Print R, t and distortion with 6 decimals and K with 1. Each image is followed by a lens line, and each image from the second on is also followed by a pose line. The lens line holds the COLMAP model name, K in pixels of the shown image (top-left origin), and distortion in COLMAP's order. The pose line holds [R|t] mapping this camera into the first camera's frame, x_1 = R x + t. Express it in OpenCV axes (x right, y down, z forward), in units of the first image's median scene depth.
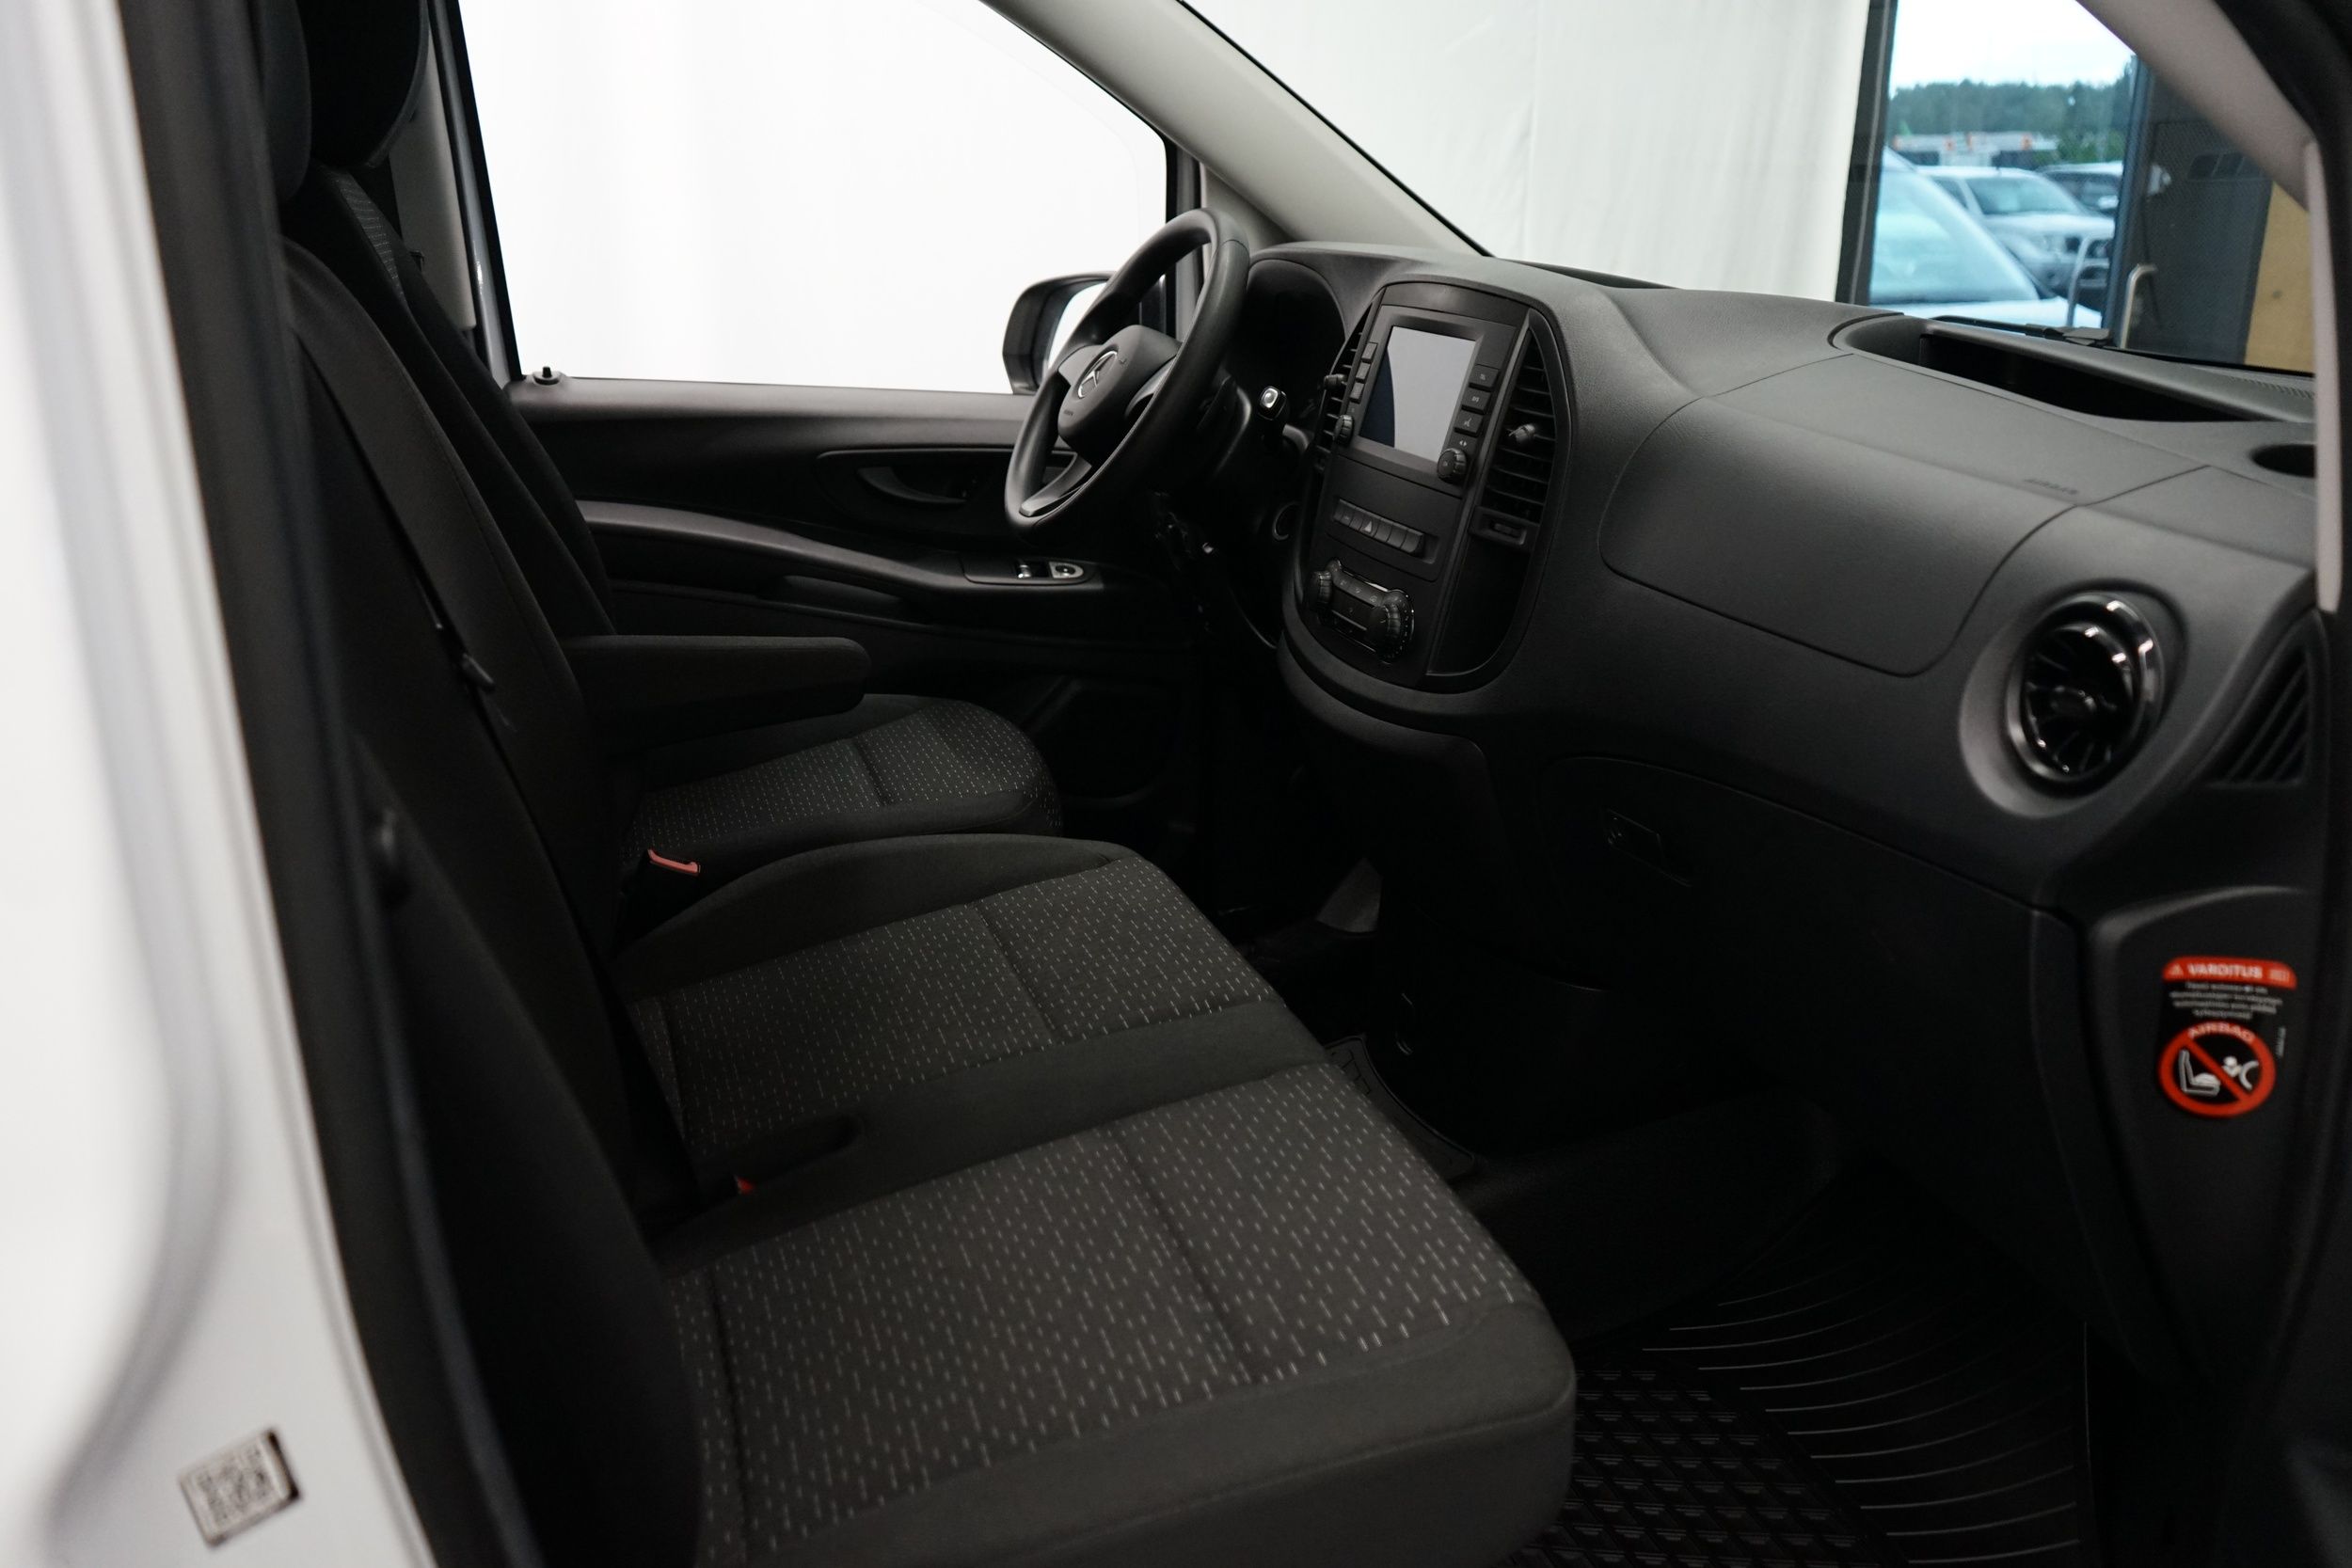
lens RADIAL K [[1869.1, 0, 1176.2], [0, 1869.1, 790.6], [0, 0, 1]] dist [-0.007943, -0.003390]
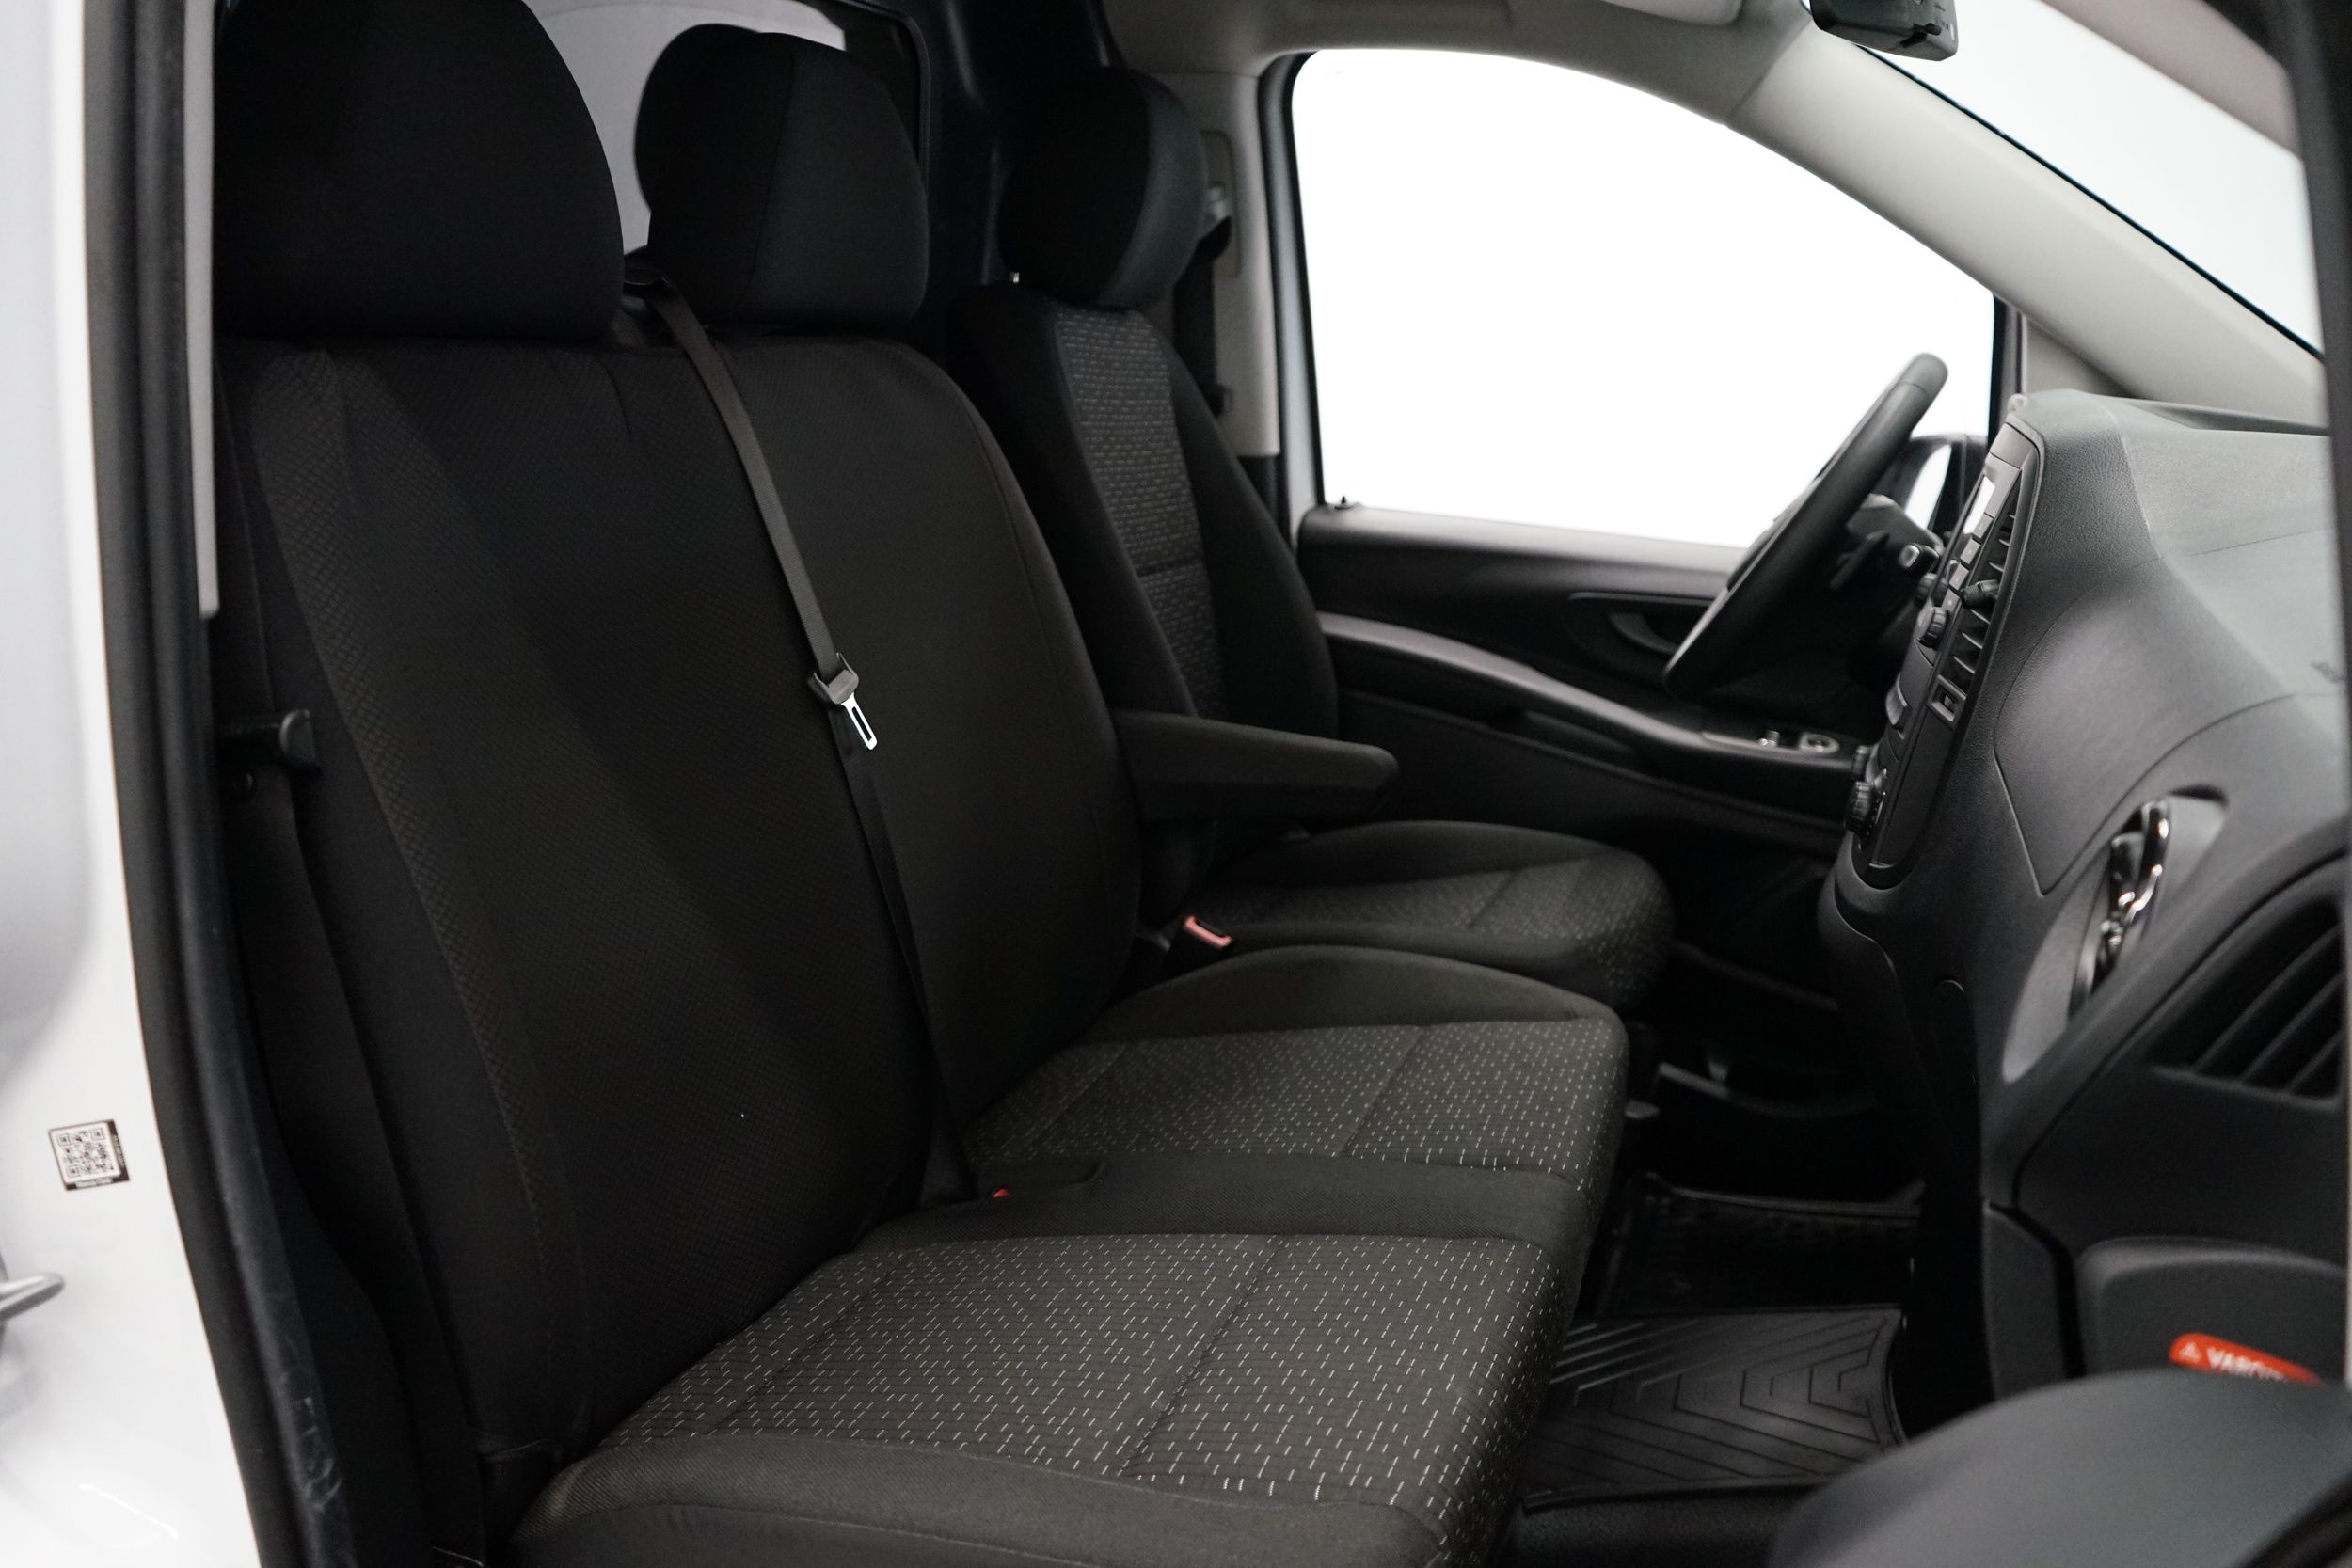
lens RADIAL K [[1869.1, 0, 1175.1], [0, 1869.1, 776.5], [0, 0, 1]] dist [-0.007943, -0.003390]
pose [[0.794265, 0.139858, -0.591255, 0.304456], [-0.199963, 0.979104, -0.037020, -0.005340], [0.573723, 0.147633, 0.805635, 0.096322]]
